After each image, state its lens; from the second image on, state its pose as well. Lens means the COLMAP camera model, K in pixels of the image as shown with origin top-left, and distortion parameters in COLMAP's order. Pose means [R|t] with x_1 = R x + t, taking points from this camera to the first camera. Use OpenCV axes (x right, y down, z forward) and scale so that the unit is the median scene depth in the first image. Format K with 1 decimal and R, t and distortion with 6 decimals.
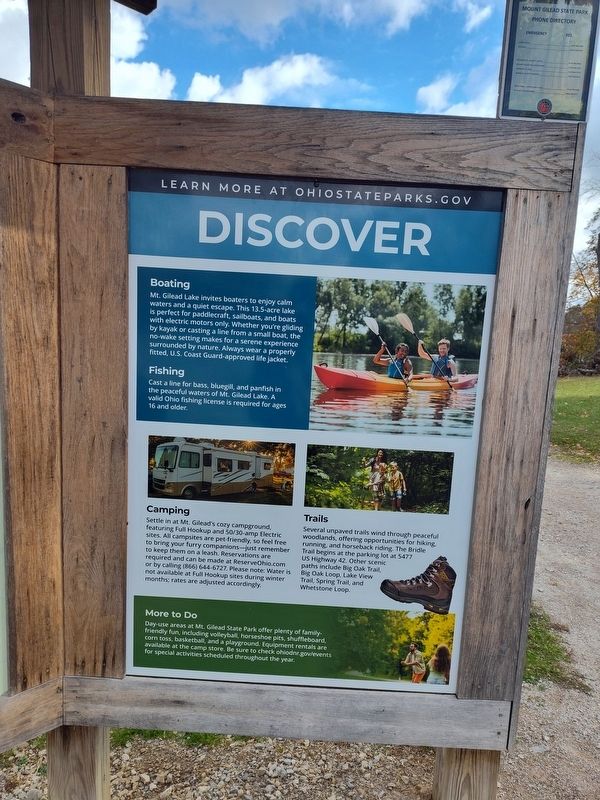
lens RADIAL K [[529.5, 0, 300.0], [0, 529.5, 400.0], [0, 0, 1]] dist [0.032910, -0.049873]
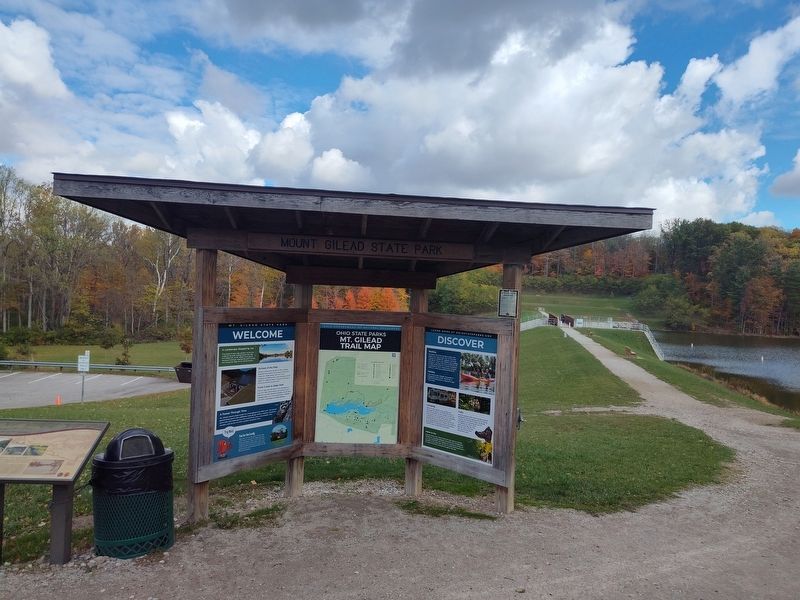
lens RADIAL K [[541.6, 0, 400.0], [0, 541.6, 300.0], [0, 0, 1]] dist [0.011944, -0.025036]
pose [[0.765339, -0.011962, -0.643517, 2.325534], [-0.088154, 0.988457, -0.123215, -0.065193], [0.637562, 0.151030, 0.755450, -2.501796]]
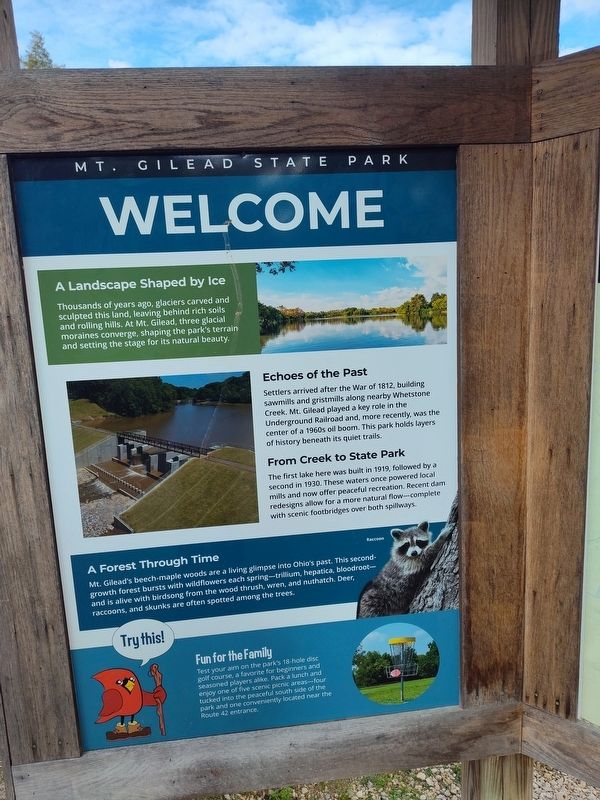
lens RADIAL K [[529.5, 0, 300.0], [0, 529.5, 400.0], [0, 0, 1]] dist [0.032910, -0.049873]
pose [[0.118537, 0.094885, -0.988406, -0.220855], [-0.079116, 0.993162, 0.085853, -0.006037], [0.989793, 0.068022, 0.125233, -0.098291]]
